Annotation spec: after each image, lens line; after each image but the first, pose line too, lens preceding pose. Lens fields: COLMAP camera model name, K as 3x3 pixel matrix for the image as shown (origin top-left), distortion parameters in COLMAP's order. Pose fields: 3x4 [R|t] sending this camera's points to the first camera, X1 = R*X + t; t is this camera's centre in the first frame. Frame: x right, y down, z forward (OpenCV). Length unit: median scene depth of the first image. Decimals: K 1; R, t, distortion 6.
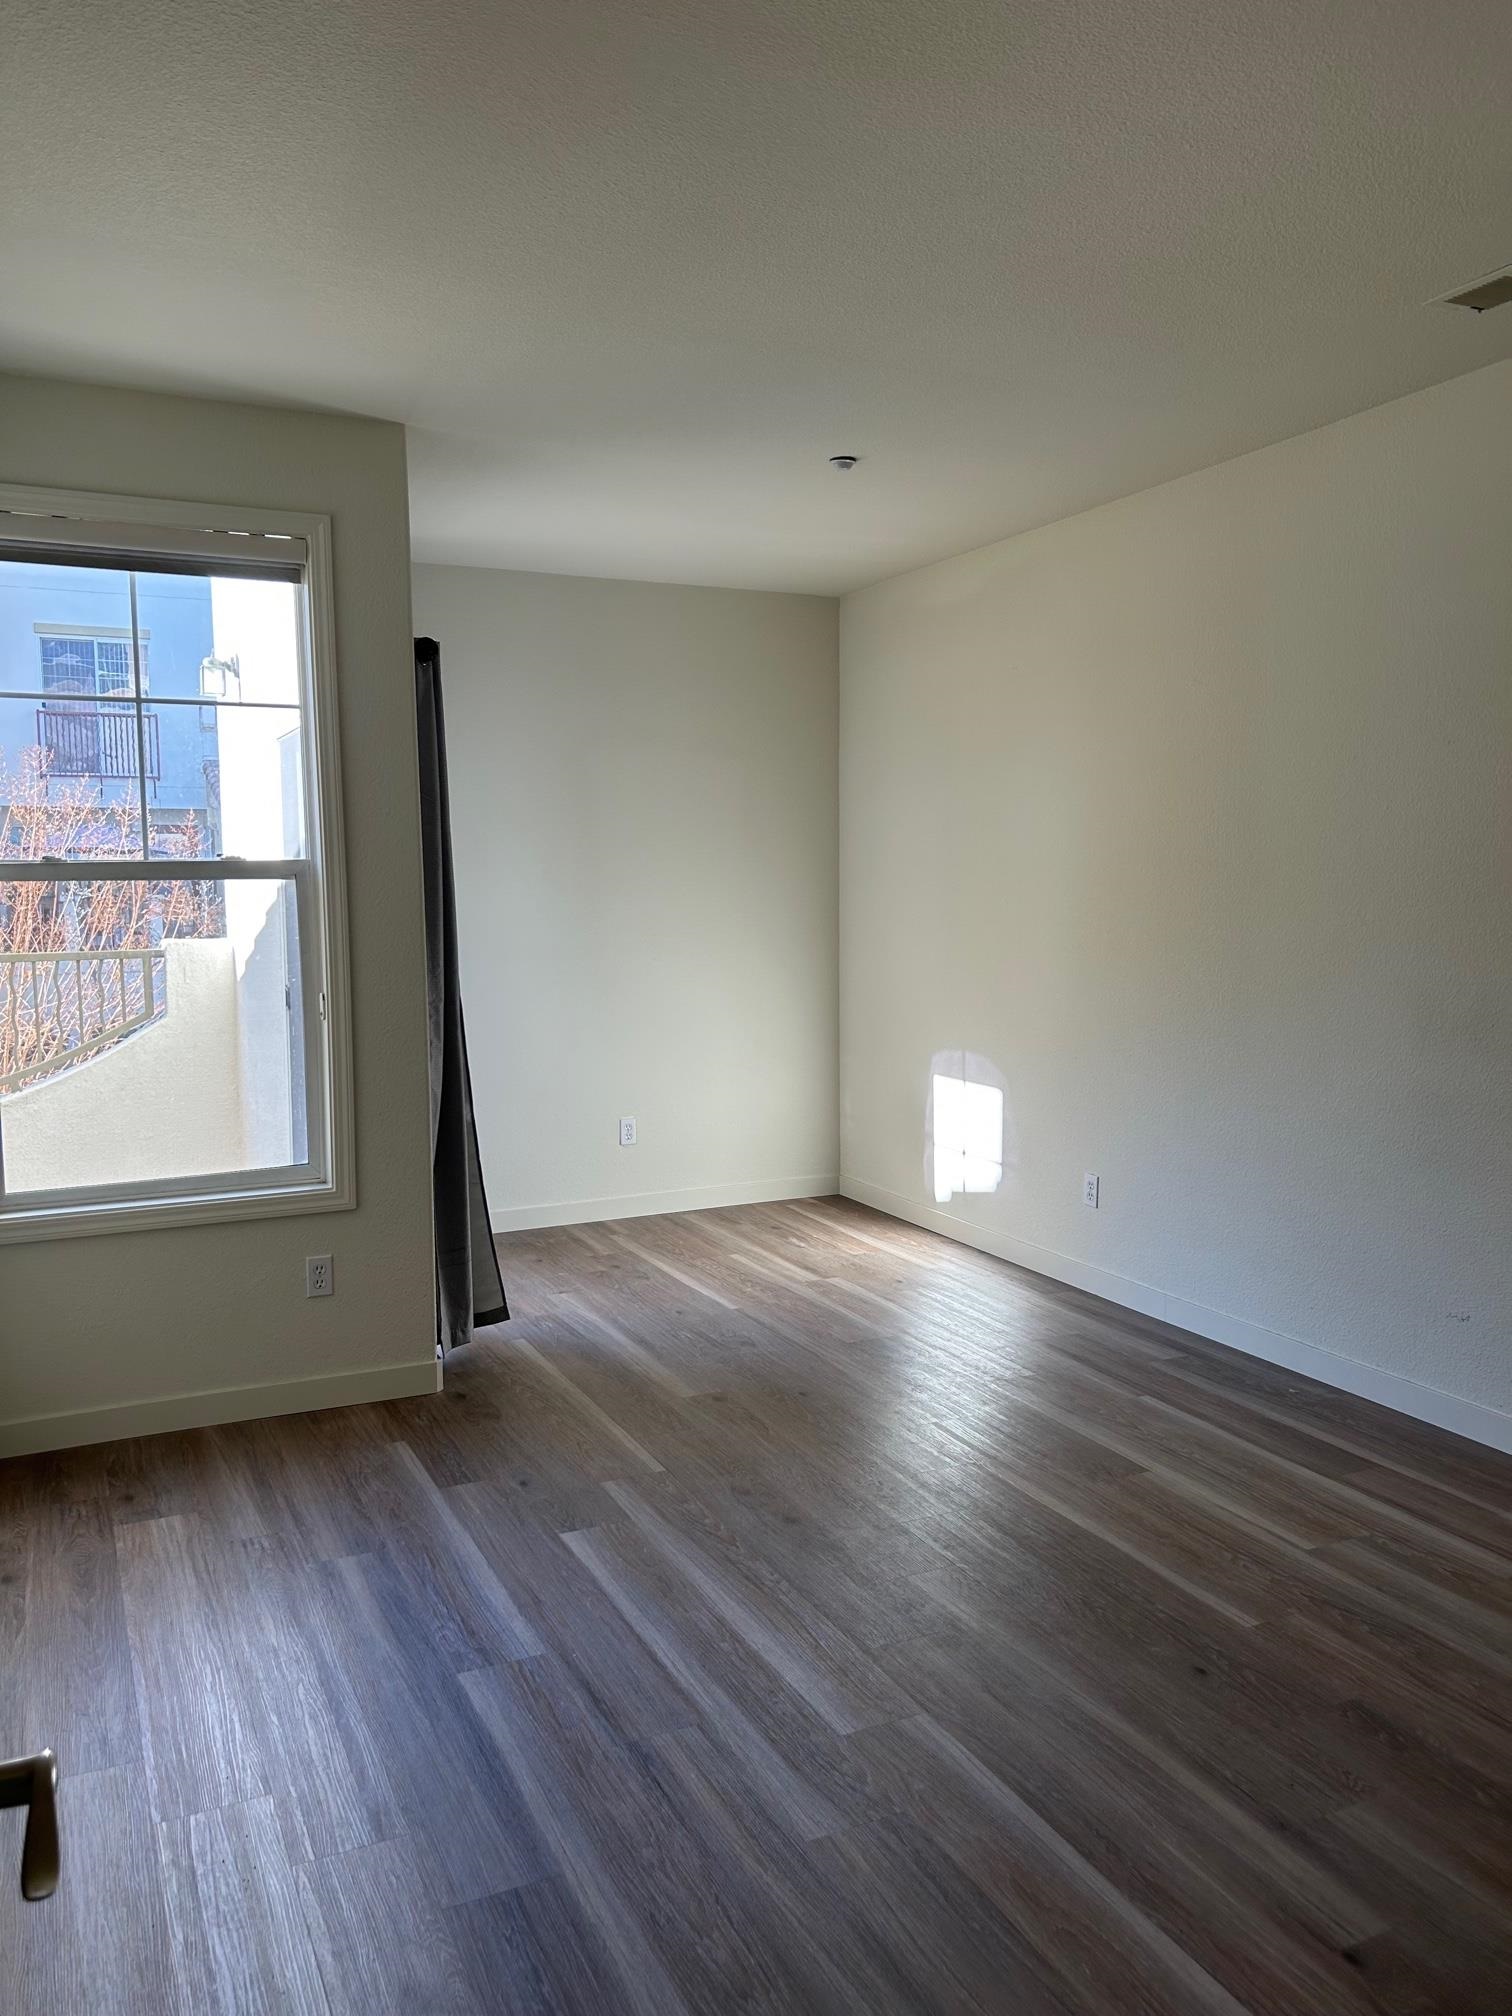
lens RADIAL K [[1523.1, 0, 756.3], [0, 1523.1, 1008.7], [0, 0, 1]] dist [0.032801, -0.036301]
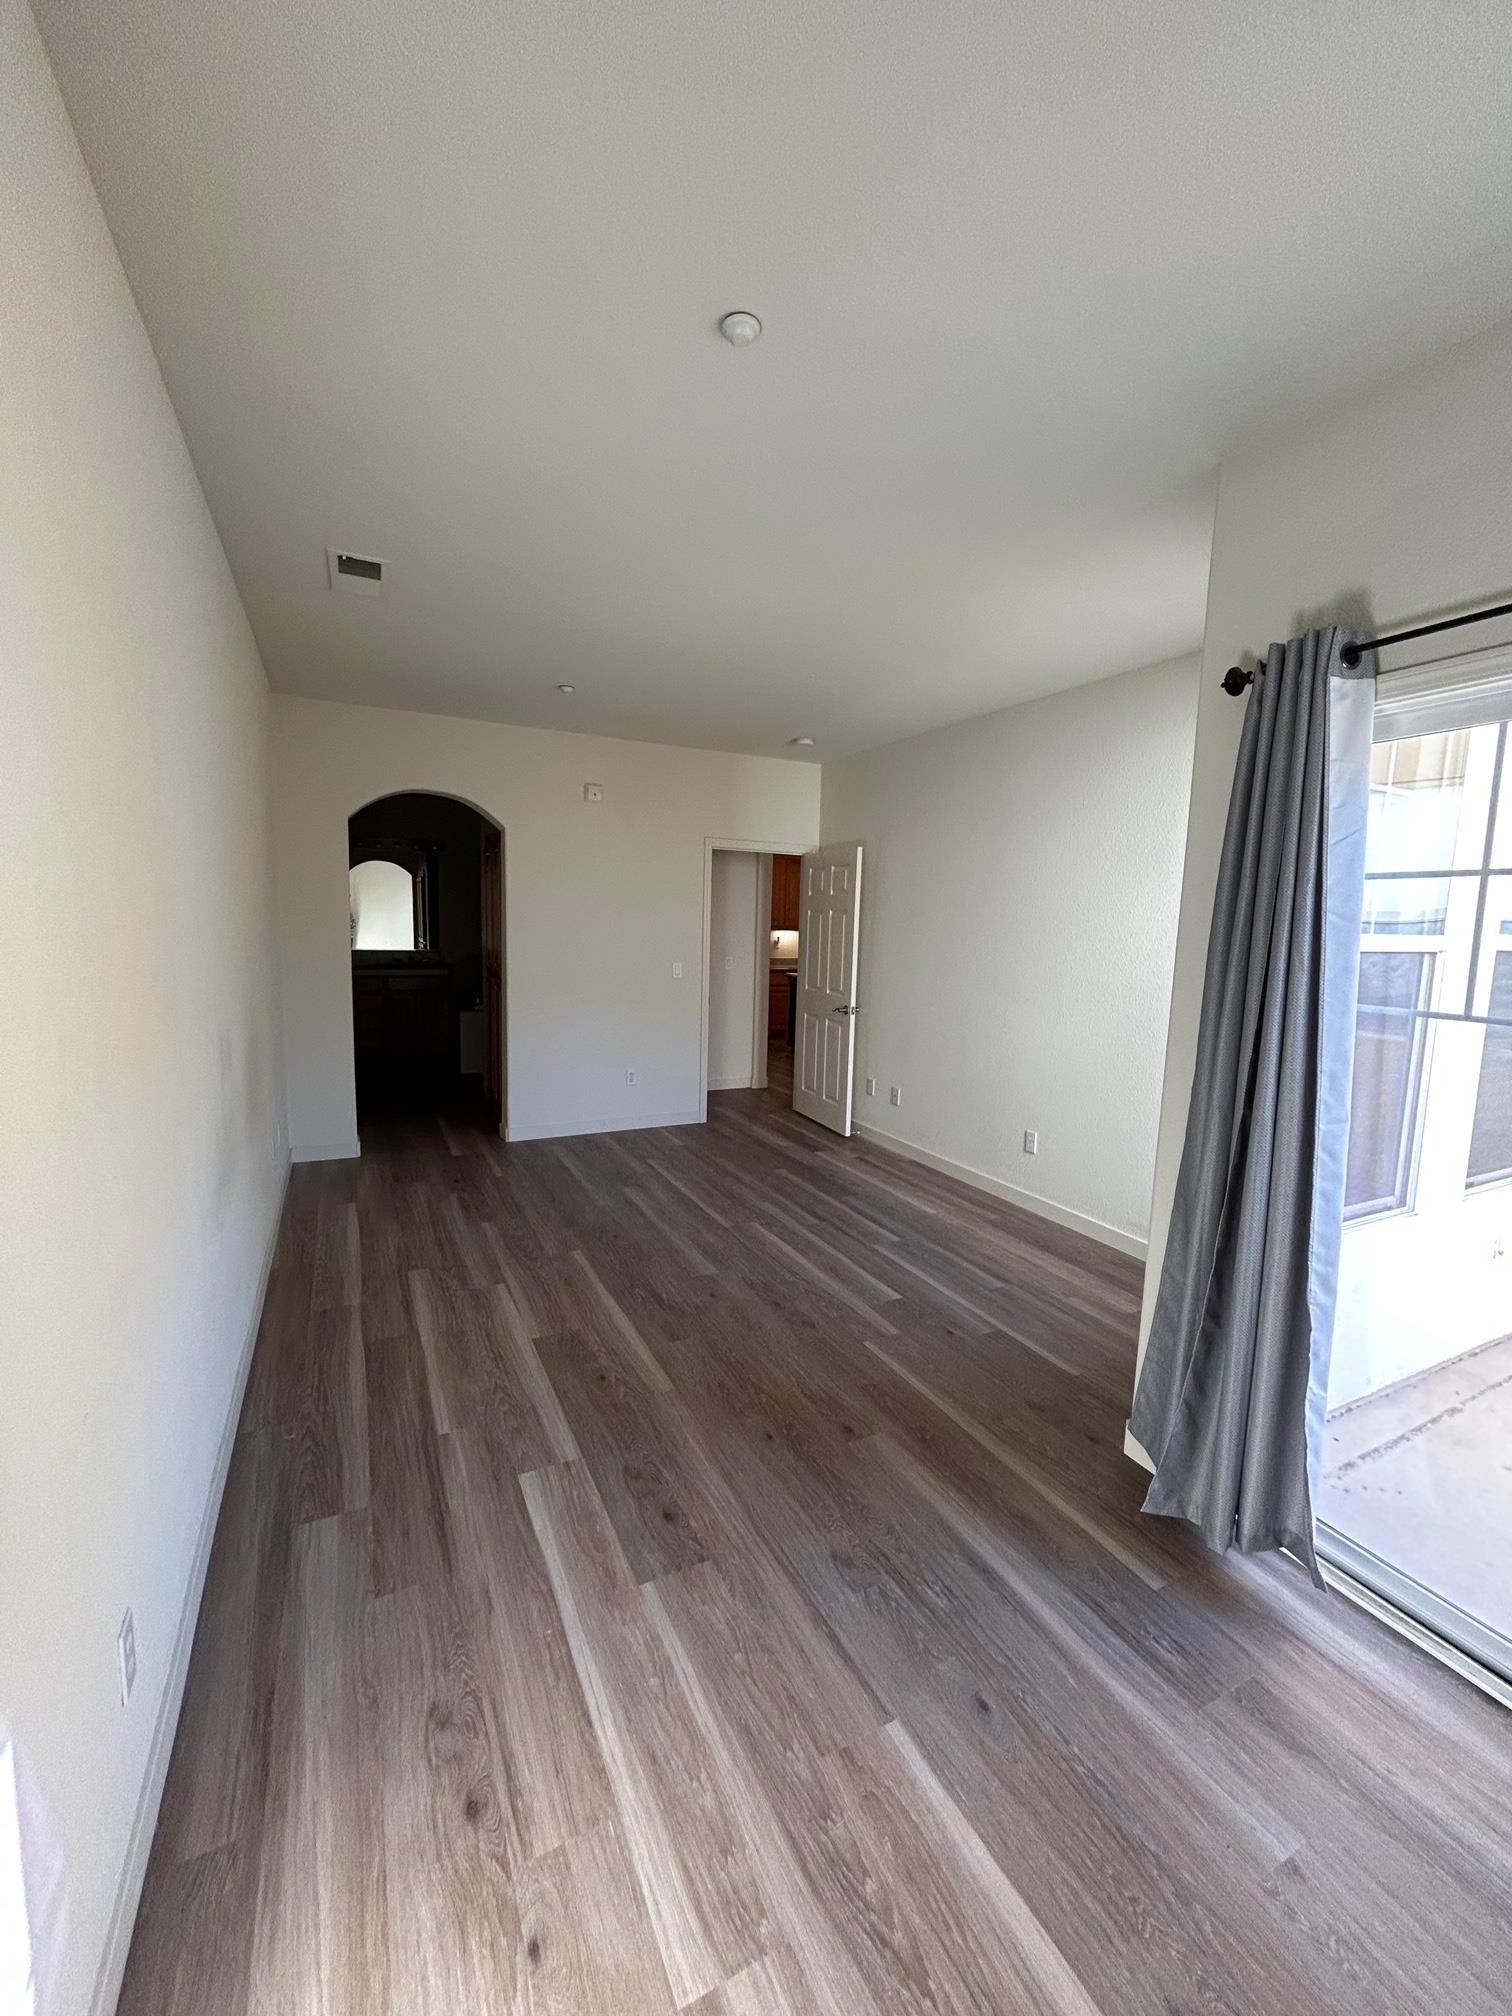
lens RADIAL K [[806.6, 0, 755.8], [0, 806.6, 1016.9], [0, 0, 1]] dist [0.001723, -0.000802]
pose [[-0.999735, -0.014225, -0.018088, 0.061304], [-0.017671, 0.978074, 0.207509, -0.161414], [0.014739, 0.207773, -0.978066, 1.682290]]
